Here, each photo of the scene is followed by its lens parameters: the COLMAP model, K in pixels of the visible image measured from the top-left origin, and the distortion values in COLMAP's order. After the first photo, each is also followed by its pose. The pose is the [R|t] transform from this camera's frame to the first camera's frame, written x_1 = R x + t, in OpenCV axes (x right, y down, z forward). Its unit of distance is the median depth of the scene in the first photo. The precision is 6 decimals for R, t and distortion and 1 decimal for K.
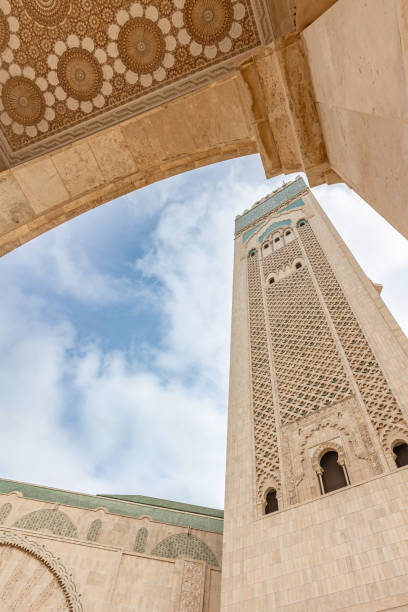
lens RADIAL K [[401.5, 0, 198.6], [0, 401.5, 292.4], [0, 0, 1]] dist [-0.005134, 0.000460]
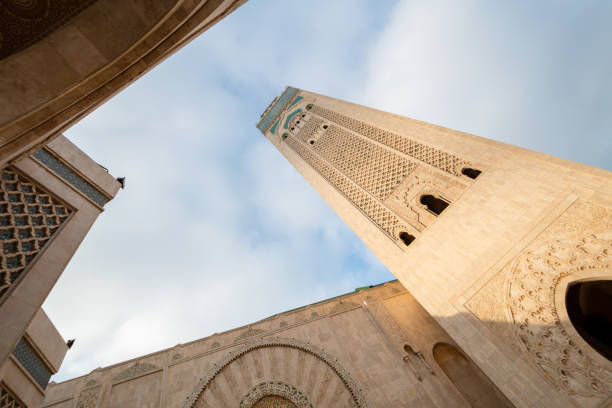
lens RADIAL K [[263.7, 0, 304.9], [0, 263.7, 204.7], [0, 0, 1]] dist [0.007372, -0.000866]
pose [[0.895474, -0.344466, 0.281905, -0.363018], [0.330641, 0.938776, 0.096826, 0.154315], [-0.297999, 0.006505, 0.954544, 0.130603]]
